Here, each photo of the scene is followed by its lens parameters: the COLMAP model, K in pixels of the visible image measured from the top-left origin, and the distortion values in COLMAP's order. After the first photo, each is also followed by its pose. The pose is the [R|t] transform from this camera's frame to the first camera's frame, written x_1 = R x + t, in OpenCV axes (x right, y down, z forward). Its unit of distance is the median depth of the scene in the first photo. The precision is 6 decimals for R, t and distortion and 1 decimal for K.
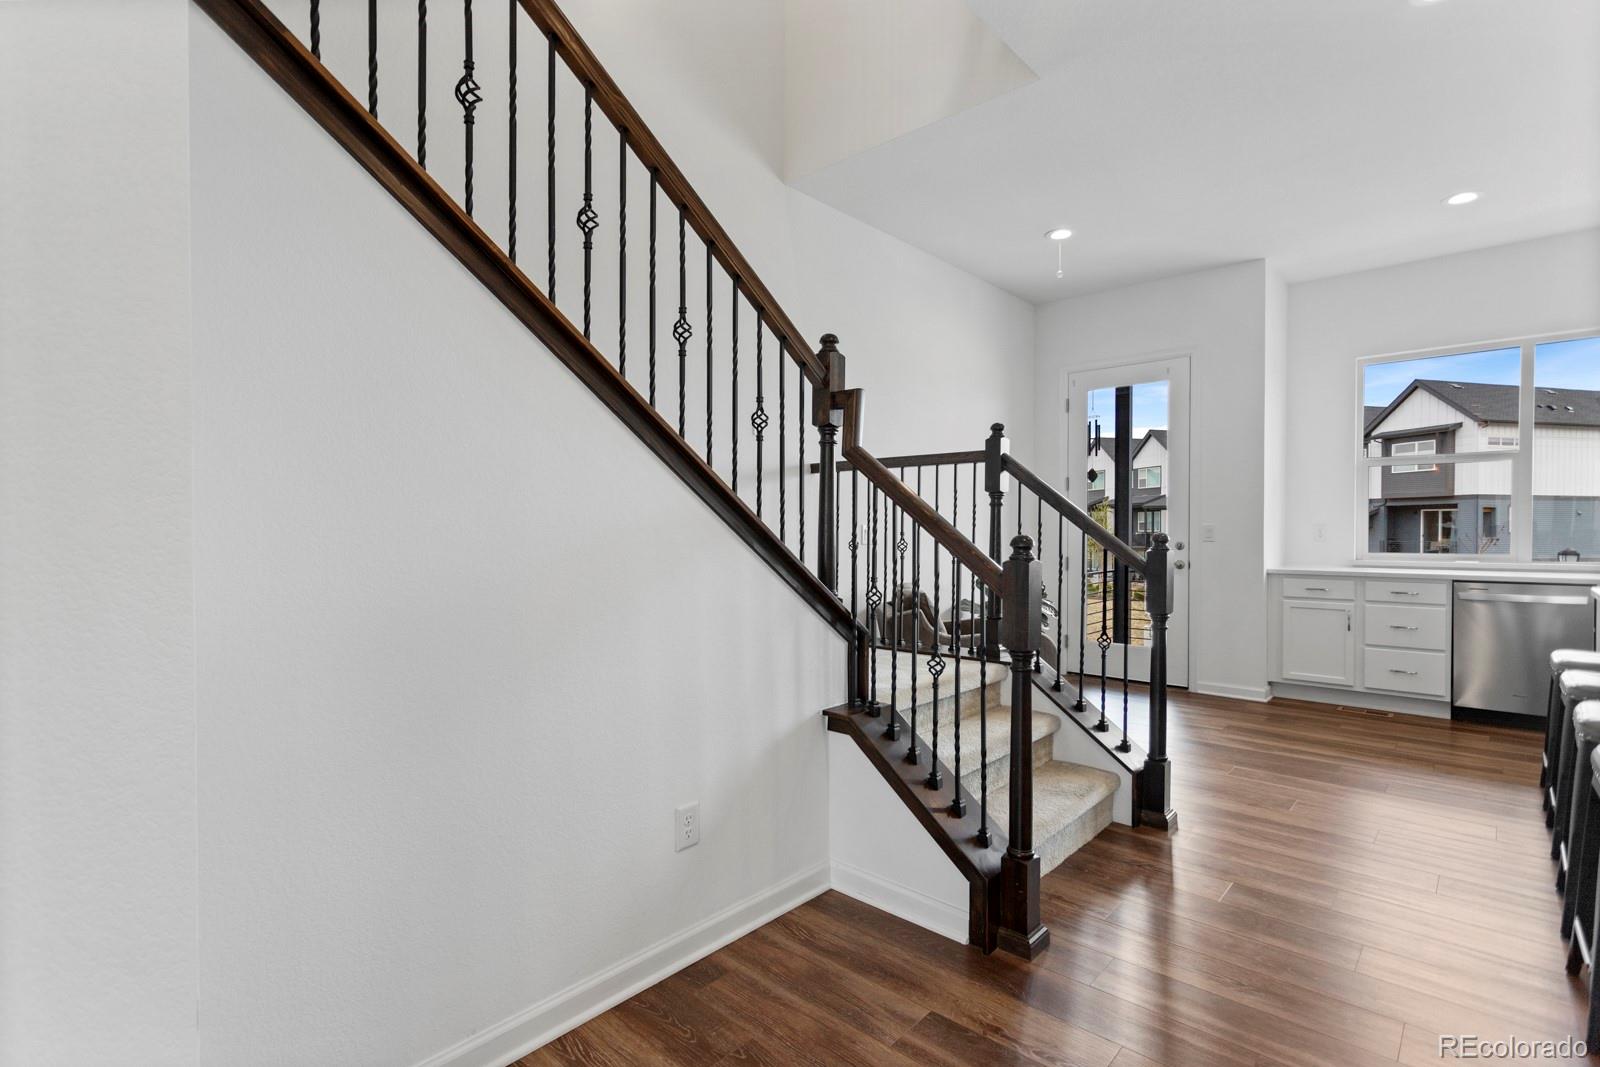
lens RADIAL K [[750.7, 0, 797.7], [0, 750.7, 536.0], [0, 0, 1]] dist [-0.001577, -0.000285]
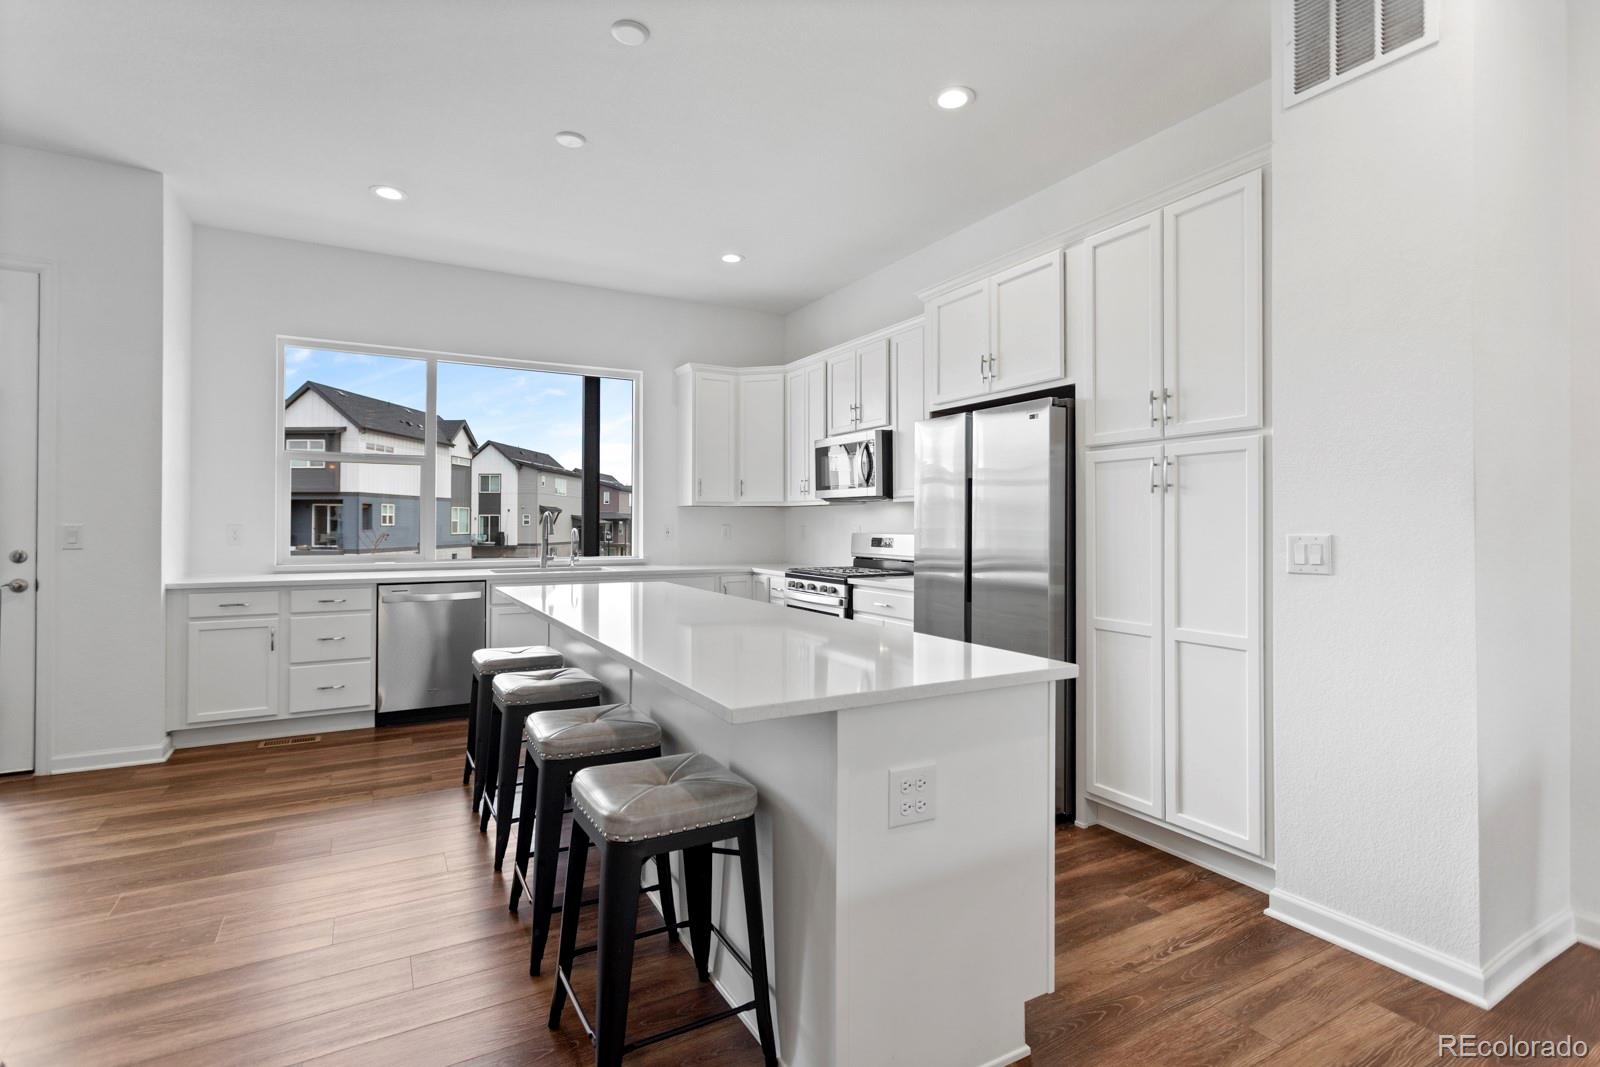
lens RADIAL K [[766.0, 0, 799.8], [0, 766.0, 521.3], [0, 0, 1]] dist [0.000873, 0.000699]
pose [[0.304100, 0.004812, 0.952628, 0.088165], [0.004203, 0.999971, -0.006392, -0.012399], [-0.952631, 0.005947, 0.304071, 0.164914]]
